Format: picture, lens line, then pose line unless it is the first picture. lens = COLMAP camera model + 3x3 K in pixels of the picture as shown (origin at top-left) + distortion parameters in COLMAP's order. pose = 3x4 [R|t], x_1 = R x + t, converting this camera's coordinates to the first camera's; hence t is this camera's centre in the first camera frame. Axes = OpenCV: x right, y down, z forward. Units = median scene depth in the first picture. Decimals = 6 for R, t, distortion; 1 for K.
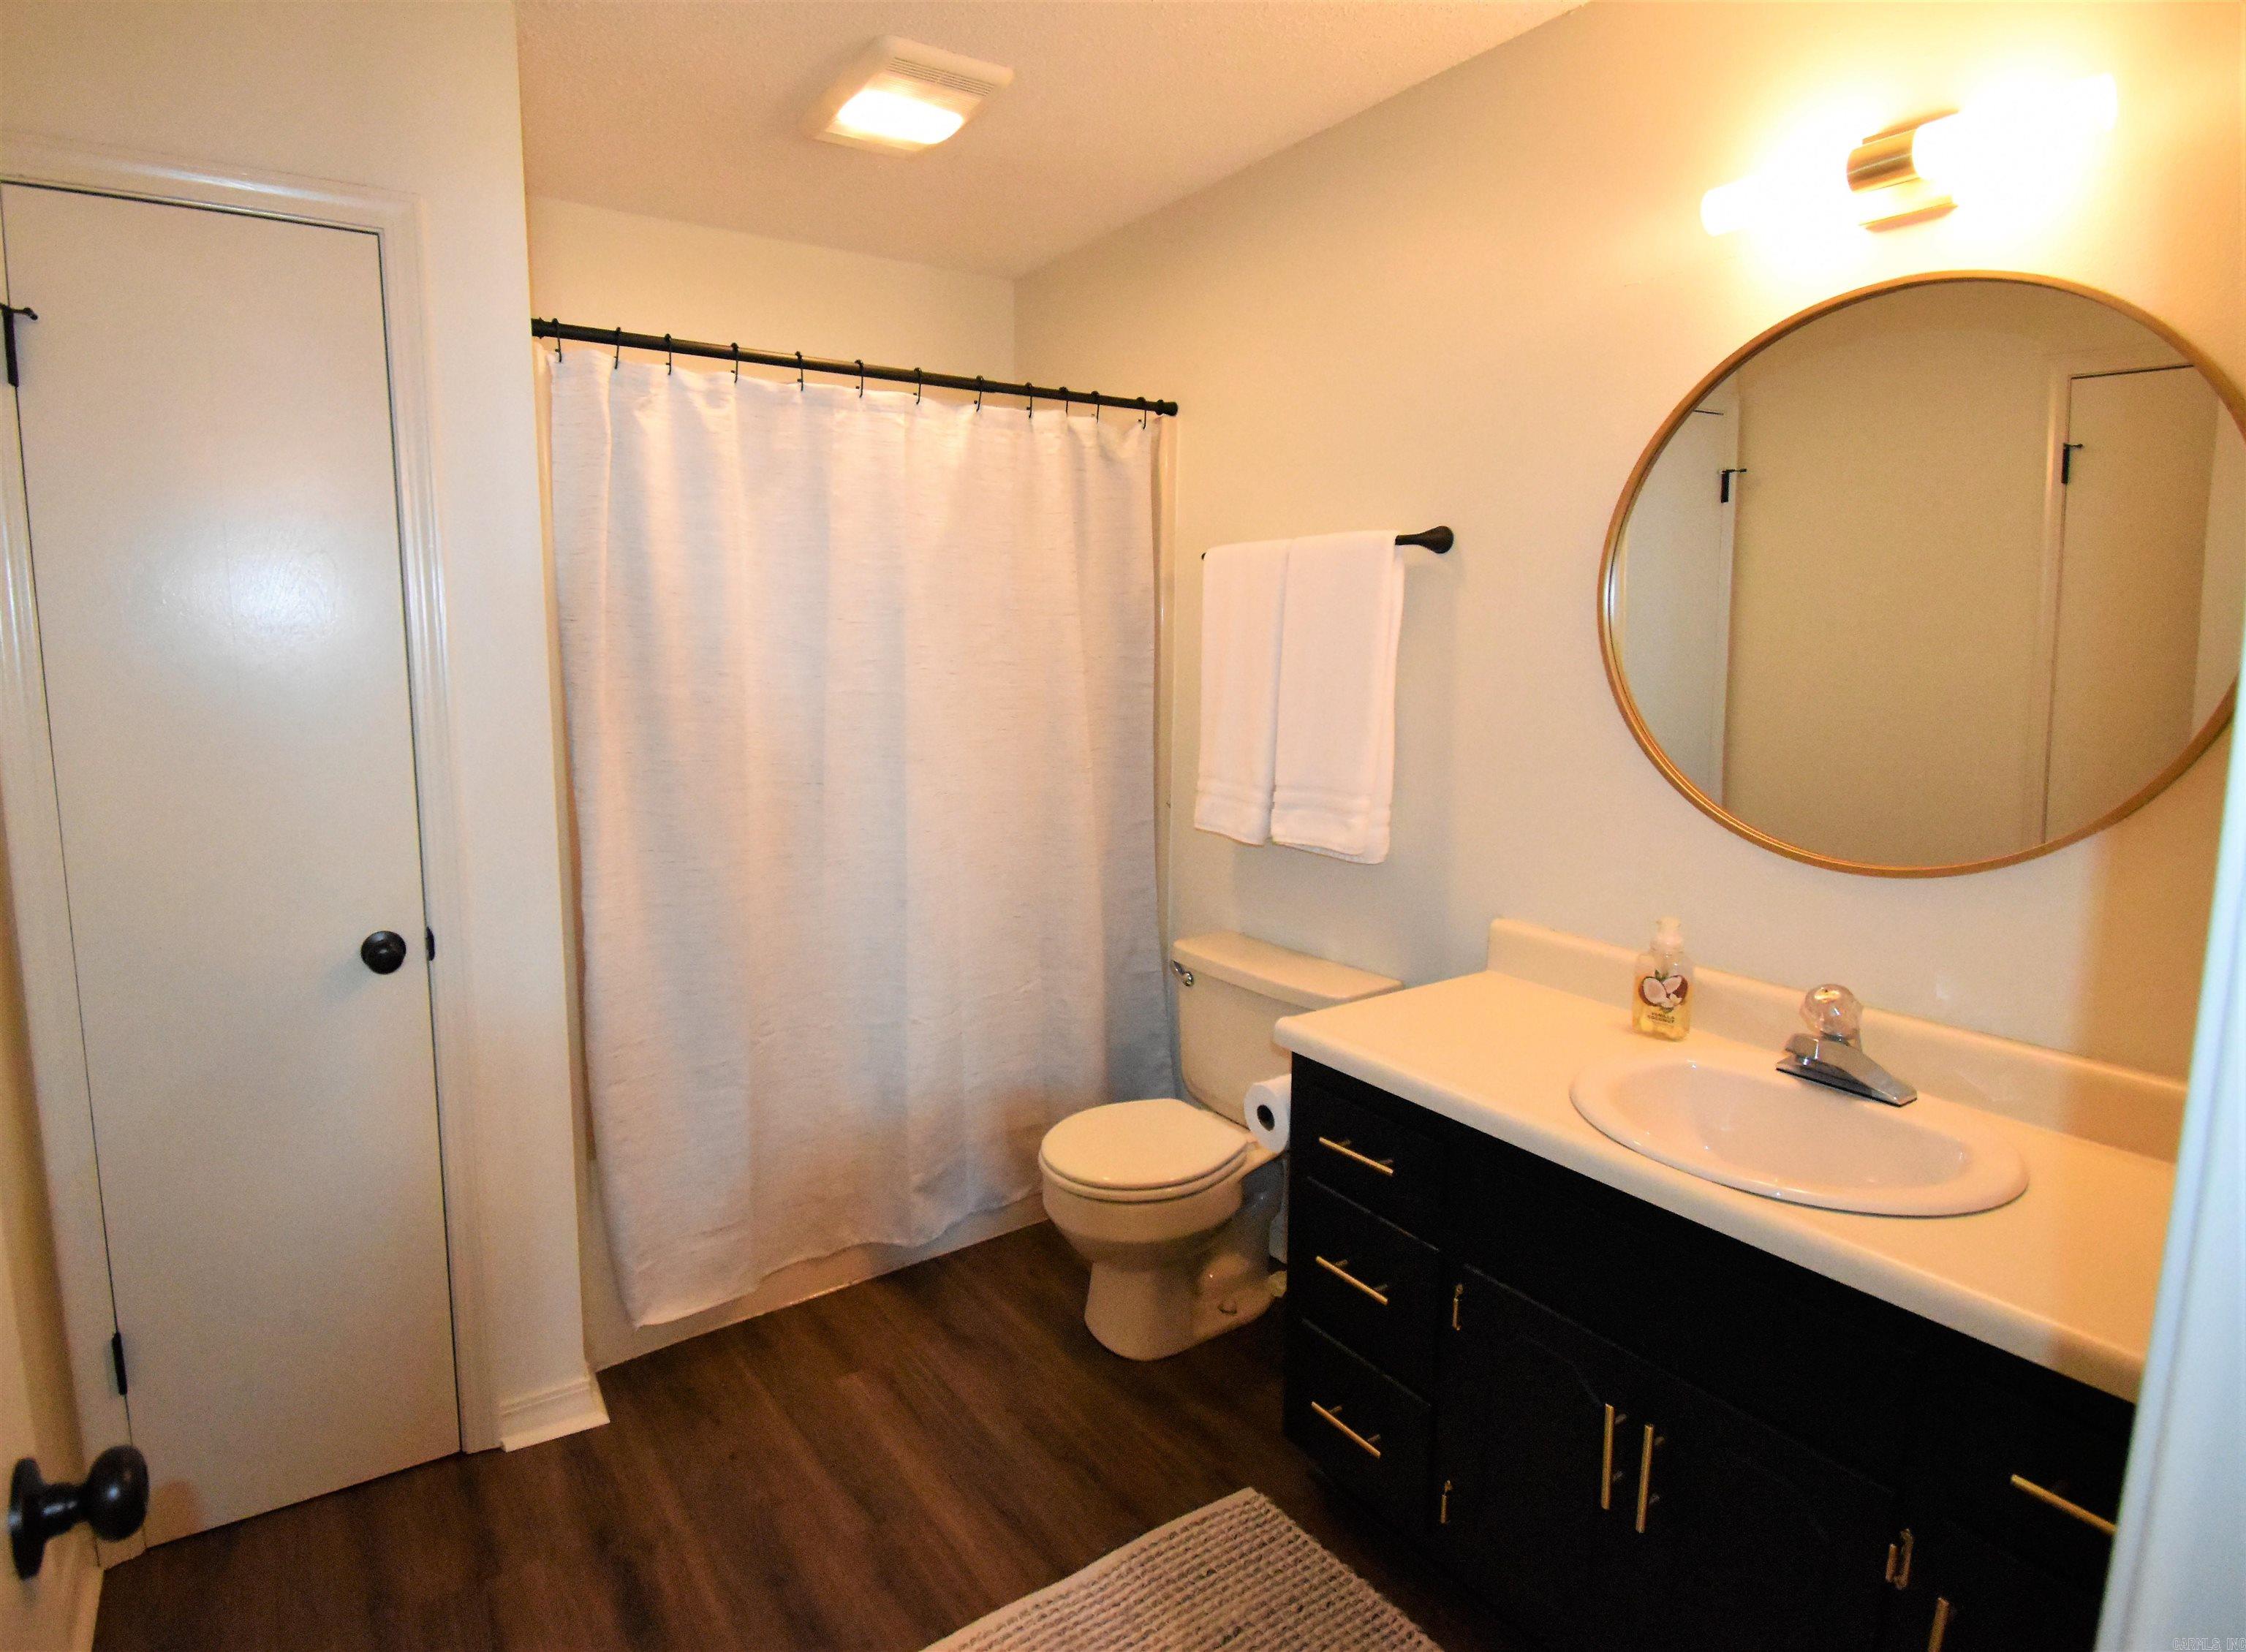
lens RADIAL K [[1234.6, 0, 1118.4], [0, 1234.6, 827.3], [0, 0, 1]] dist [-0.005152, -0.001449]
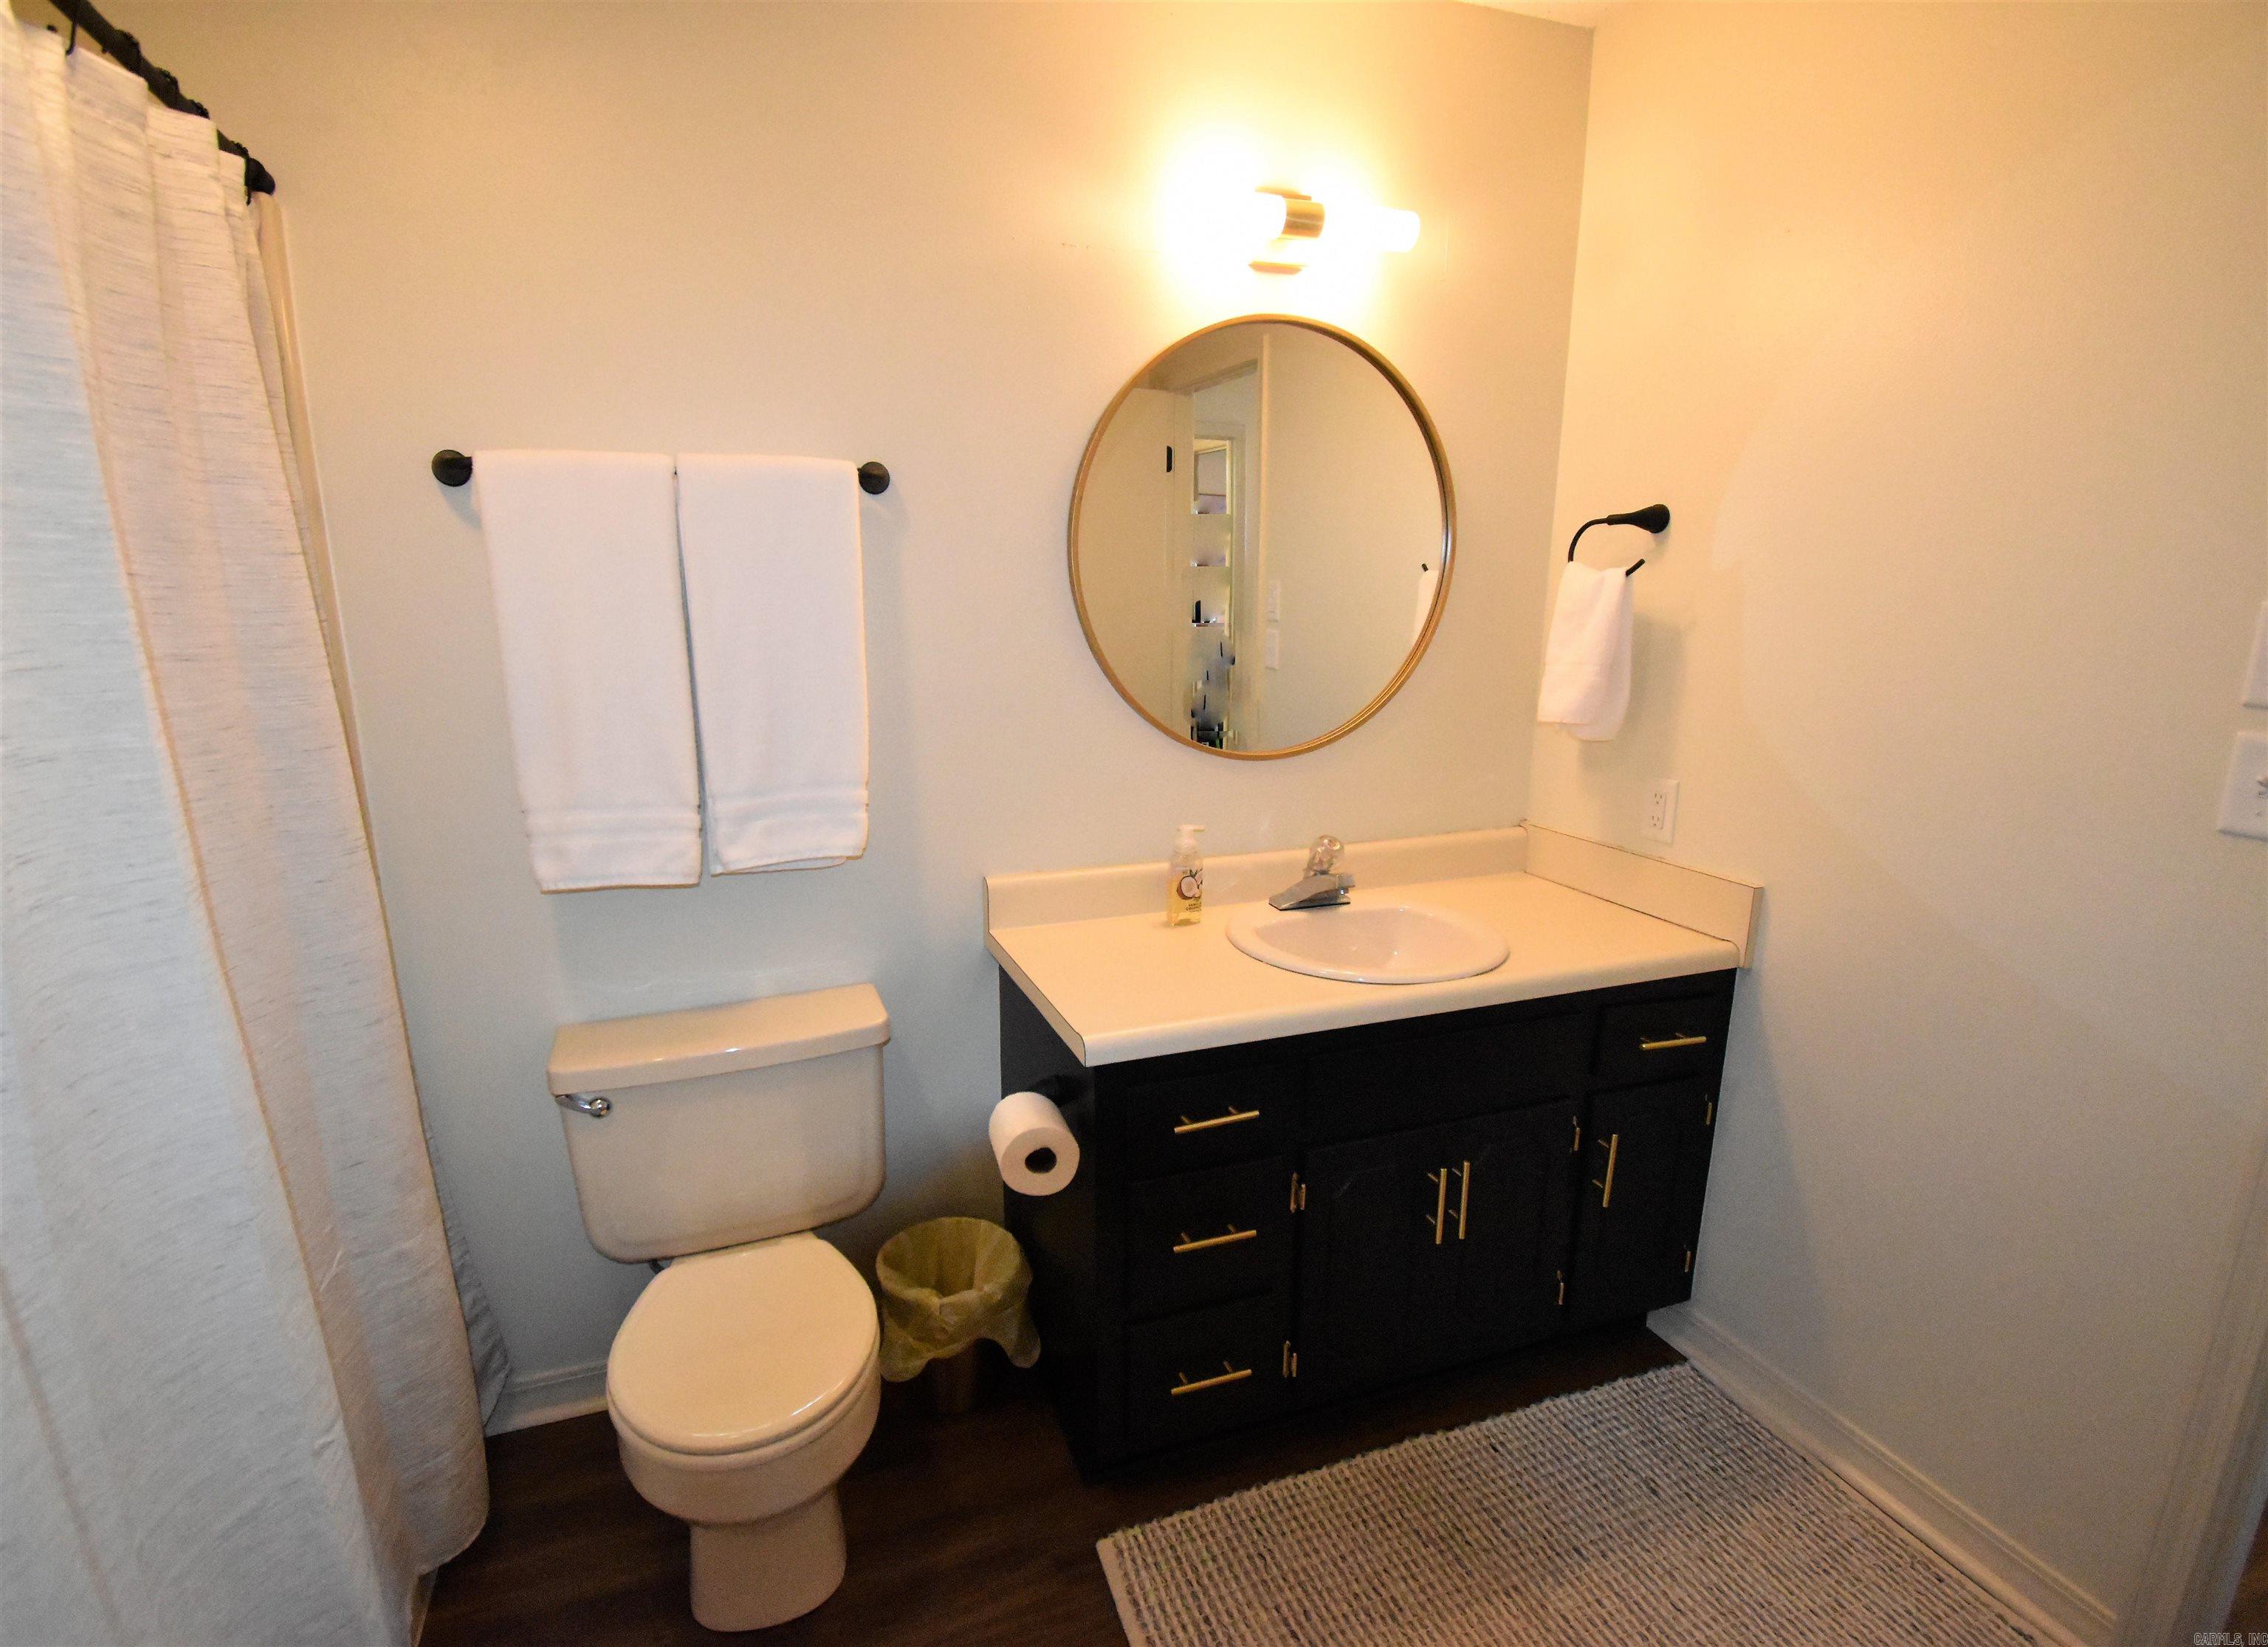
lens RADIAL K [[1097.6, 0, 1128.9], [0, 1097.6, 828.0], [0, 0, 1]] dist [0.015505, 0.000213]
pose [[0.235611, -0.232487, 0.943630, -0.568187], [0.145300, 0.968478, 0.202330, -0.145894], [-0.960924, 0.089439, 0.261965, 0.760263]]
